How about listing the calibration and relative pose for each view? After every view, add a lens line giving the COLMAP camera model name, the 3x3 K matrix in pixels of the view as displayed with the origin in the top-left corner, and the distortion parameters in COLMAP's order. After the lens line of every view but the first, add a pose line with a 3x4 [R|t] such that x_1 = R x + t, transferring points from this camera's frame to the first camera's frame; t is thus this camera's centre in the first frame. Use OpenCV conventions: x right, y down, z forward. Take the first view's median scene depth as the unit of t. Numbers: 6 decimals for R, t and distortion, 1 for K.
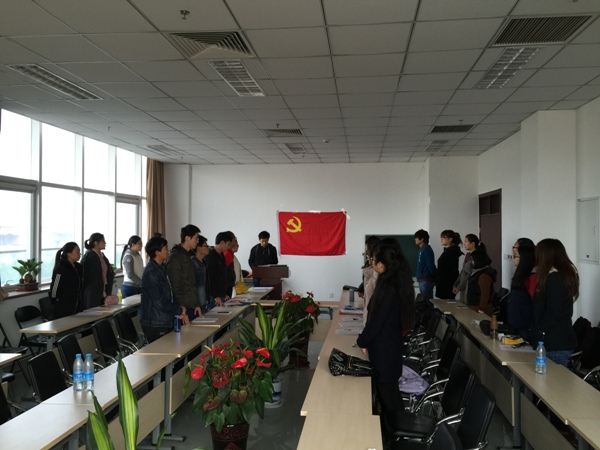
lens RADIAL K [[507.9, 0, 297.1], [0, 507.9, 220.8], [0, 0, 1]] dist [0.025616, -0.028007]
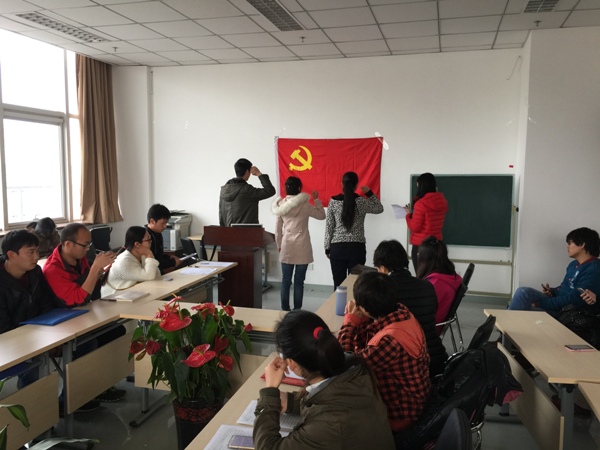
lens RADIAL K [[507.9, 0, 299.0], [0, 507.9, 225.3], [0, 0, 1]] dist [0.025616, -0.028007]
pose [[0.986394, 0.025565, -0.162398, 0.100988], [-0.006129, 0.992866, 0.119075, 0.015583], [0.164284, -0.116460, 0.979514, 0.373023]]
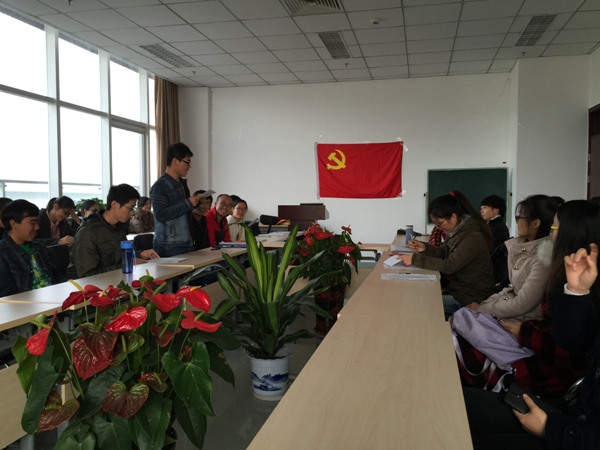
lens RADIAL K [[507.9, 0, 296.0], [0, 507.9, 228.4], [0, 0, 1]] dist [0.025616, -0.028007]
pose [[0.993724, 0.004902, -0.111755, 0.021320], [0.003509, 0.997182, 0.074939, 0.056840], [0.111807, -0.074860, 0.990906, 0.199101]]
